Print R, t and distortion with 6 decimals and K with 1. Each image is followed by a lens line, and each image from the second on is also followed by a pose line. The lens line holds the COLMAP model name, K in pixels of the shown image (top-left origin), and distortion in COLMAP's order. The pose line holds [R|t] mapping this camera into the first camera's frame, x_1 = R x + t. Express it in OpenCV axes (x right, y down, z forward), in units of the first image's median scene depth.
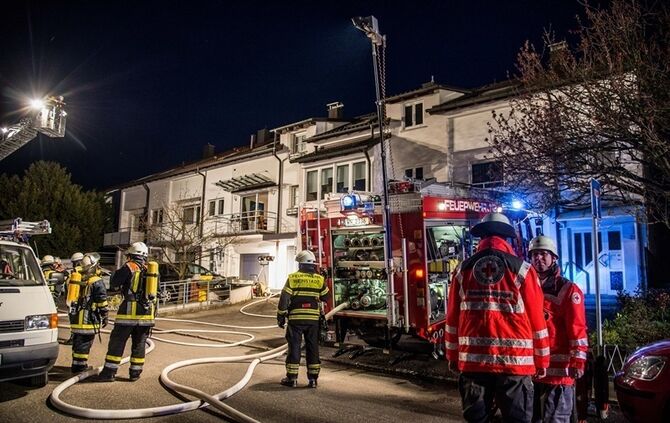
lens RADIAL K [[454.4, 0, 337.3], [0, 454.4, 217.9], [0, 0, 1]] dist [-0.096909, 0.044606]
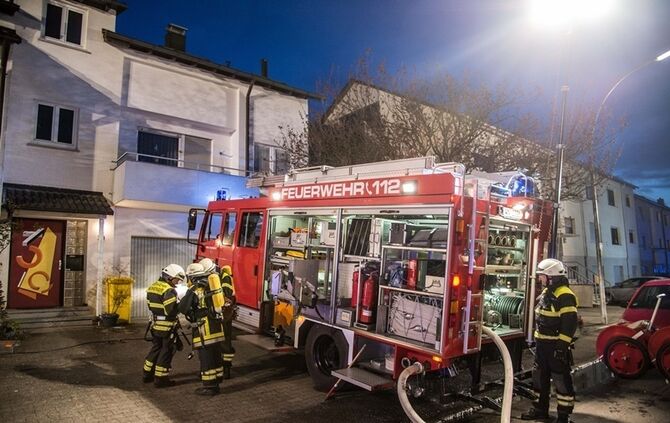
lens RADIAL K [[454.4, 0, 331.0], [0, 454.4, 219.9], [0, 0, 1]] dist [-0.096909, 0.044606]
pose [[0.186738, 0.104344, 0.976853, -0.273271], [-0.108840, 0.990420, -0.084987, 0.044083], [-0.976362, -0.090451, 0.196306, 0.415931]]
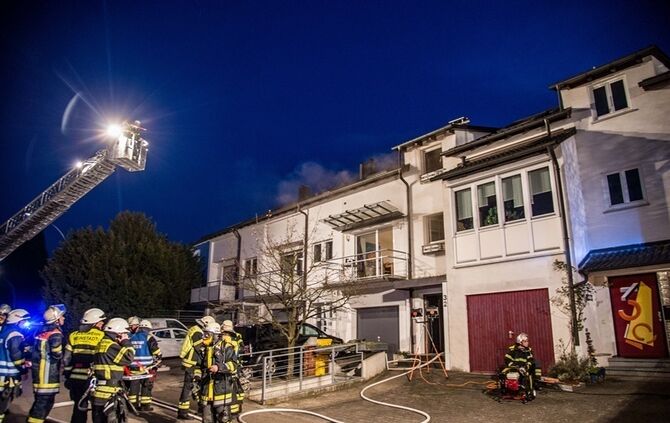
lens RADIAL K [[454.4, 0, 339.2], [0, 454.4, 218.8], [0, 0, 1]] dist [-0.096909, 0.044606]
pose [[0.984823, -0.053132, -0.165230, -0.119633], [0.032523, 0.991621, -0.125023, 0.024600], [0.170488, 0.117752, 0.978299, 0.238705]]
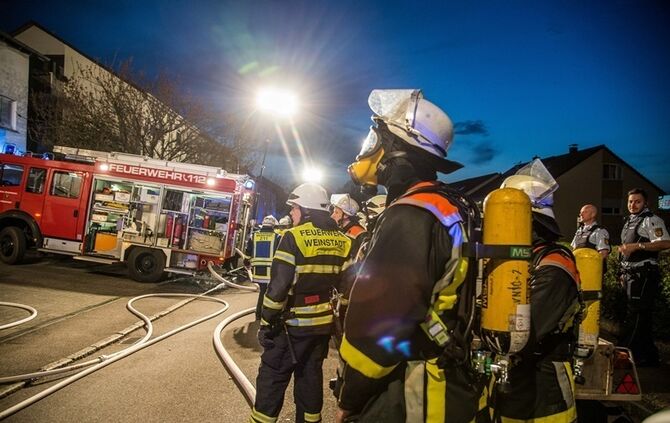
lens RADIAL K [[454.4, 0, 328.5], [0, 454.4, 224.5], [0, 0, 1]] dist [-0.096909, 0.044606]
pose [[-0.613407, -0.032668, 0.789091, -0.530701], [-0.140912, 0.987639, -0.068651, 0.067066], [-0.777094, -0.153303, -0.610428, 0.633725]]
